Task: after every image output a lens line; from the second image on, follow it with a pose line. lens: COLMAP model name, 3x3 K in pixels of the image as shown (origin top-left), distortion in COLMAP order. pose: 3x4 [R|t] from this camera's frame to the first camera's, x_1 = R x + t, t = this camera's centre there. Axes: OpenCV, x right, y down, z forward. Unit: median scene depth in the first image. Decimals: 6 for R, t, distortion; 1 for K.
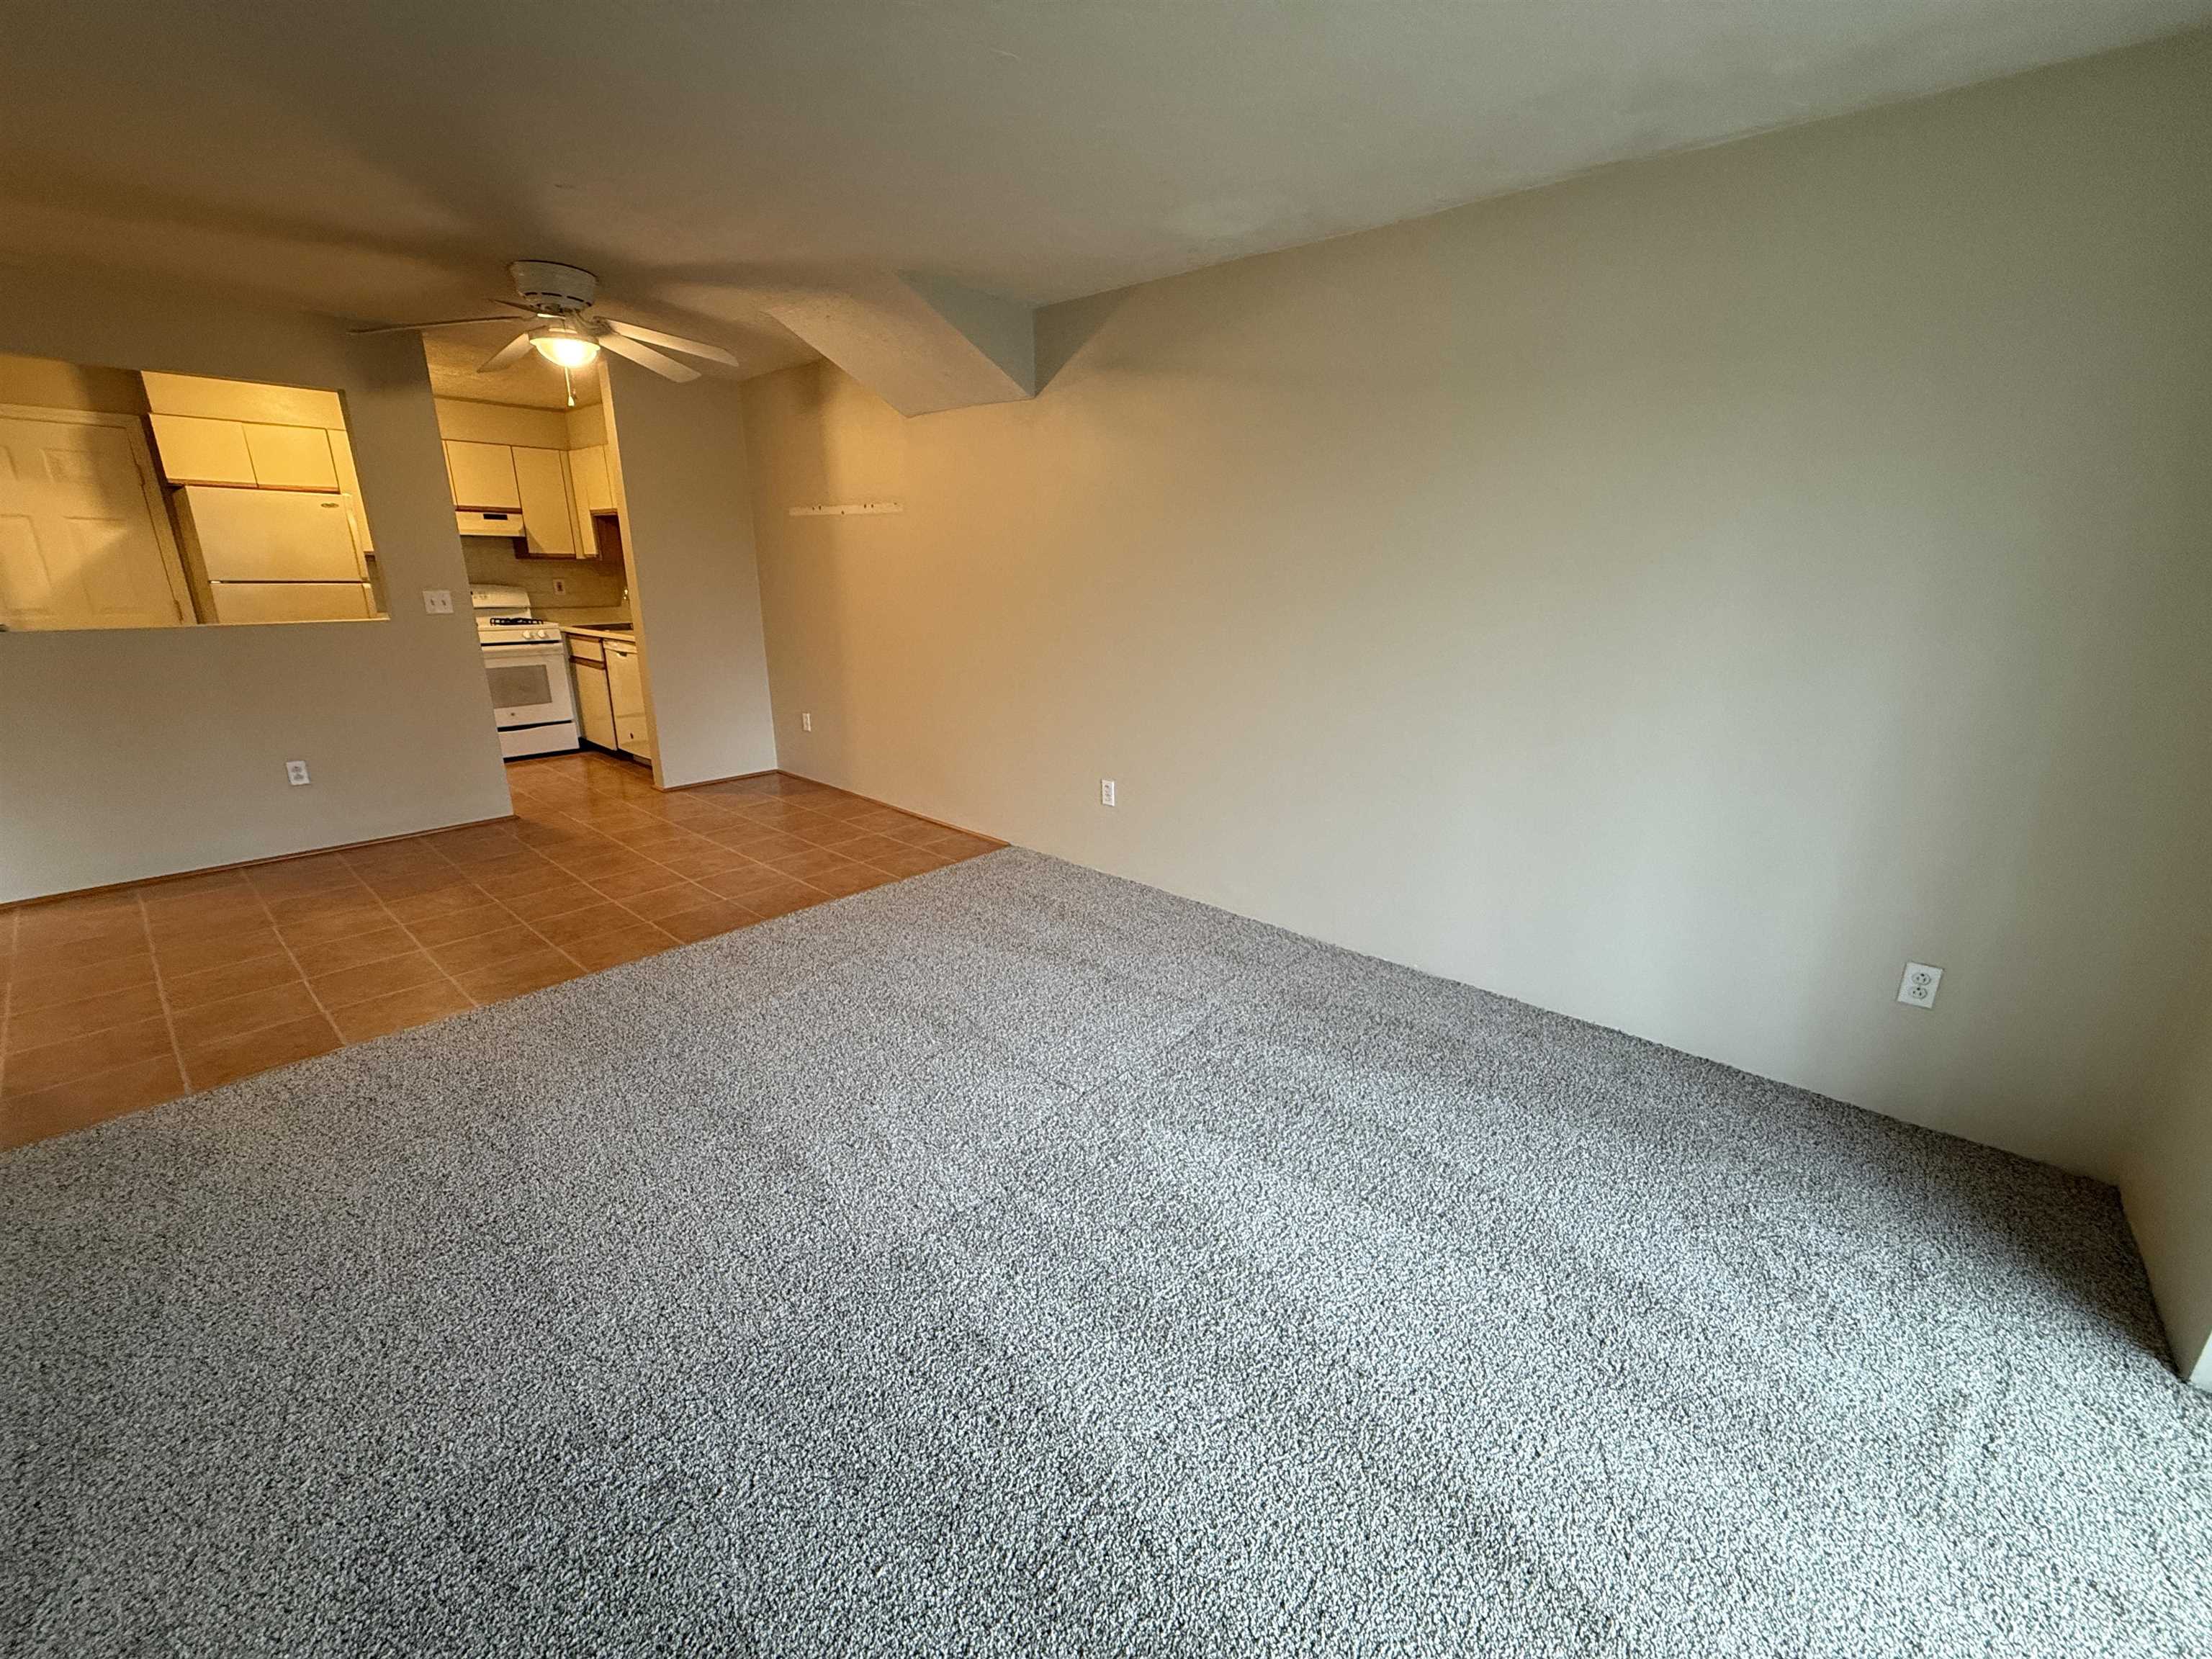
lens RADIAL K [[880.3, 0, 1101.4], [0, 880.3, 827.5], [0, 0, 1]] dist [0.000073, 0.000009]
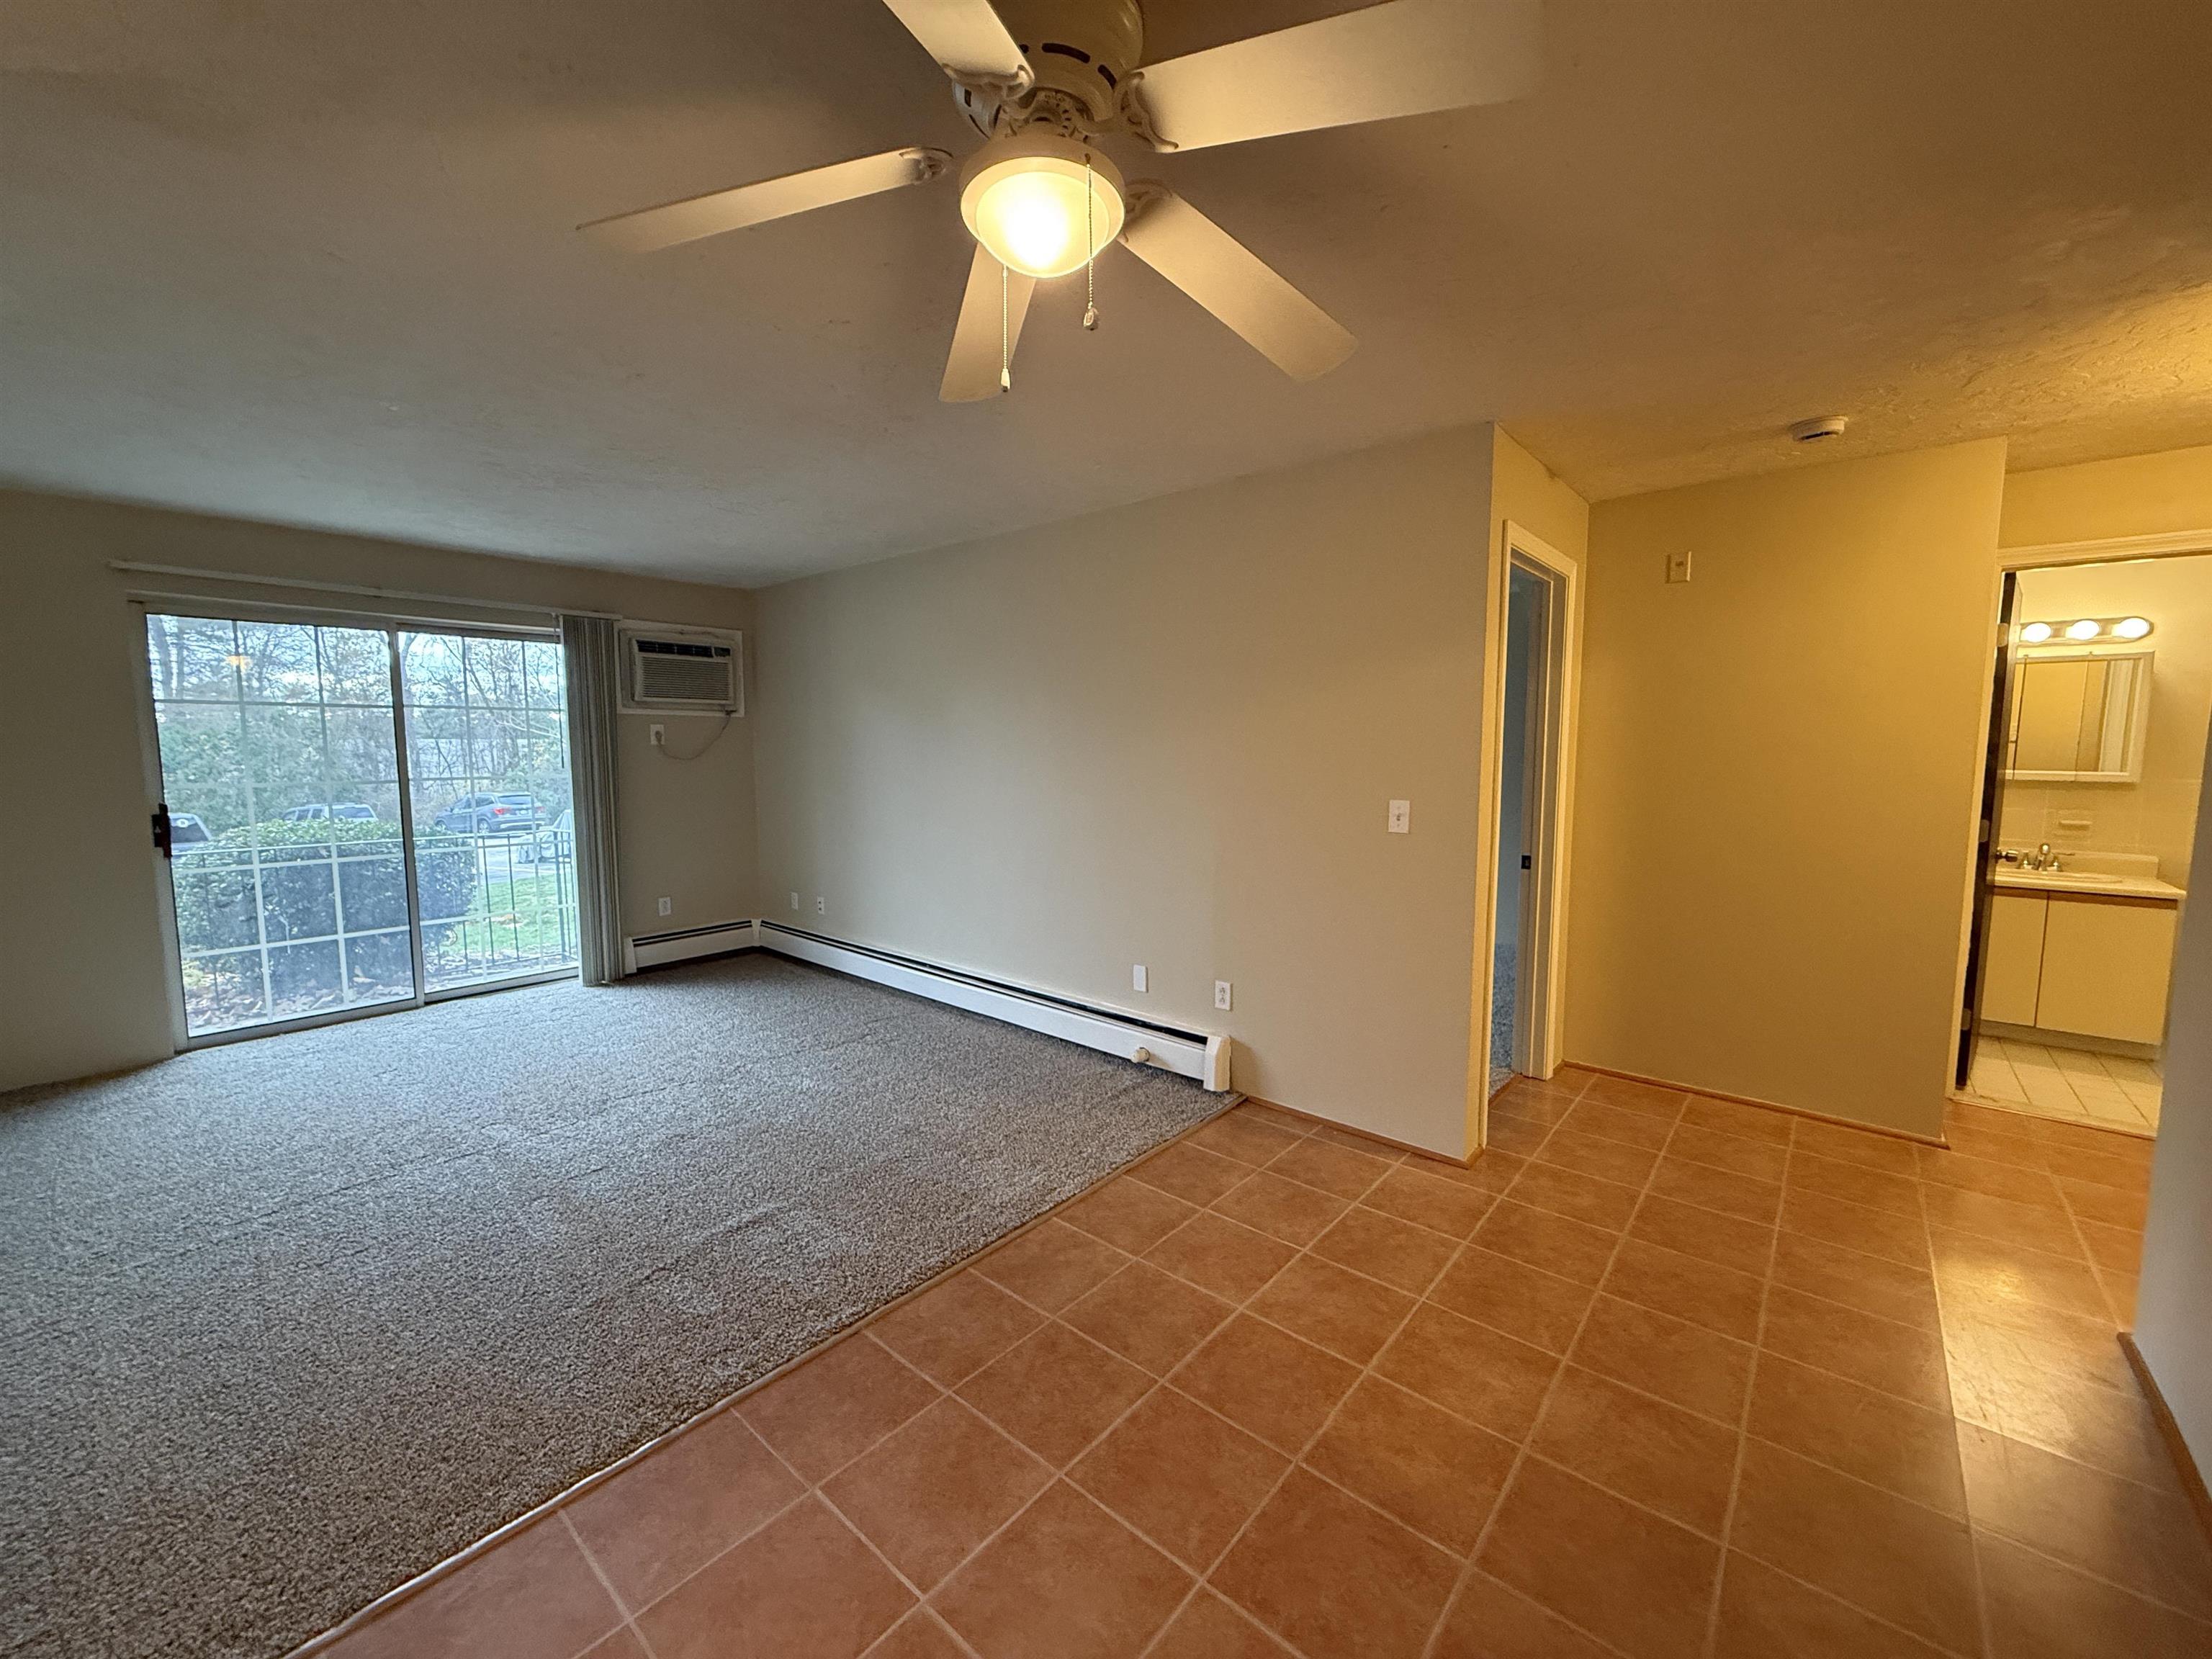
lens RADIAL K [[880.3, 0, 1101.4], [0, 880.3, 827.5], [0, 0, 1]] dist [0.000073, 0.000009]
pose [[-0.999780, -0.012993, -0.016490, -0.659869], [-0.018268, 0.925504, 0.378297, -0.474605], [0.010346, 0.378515, -0.925537, 1.525449]]
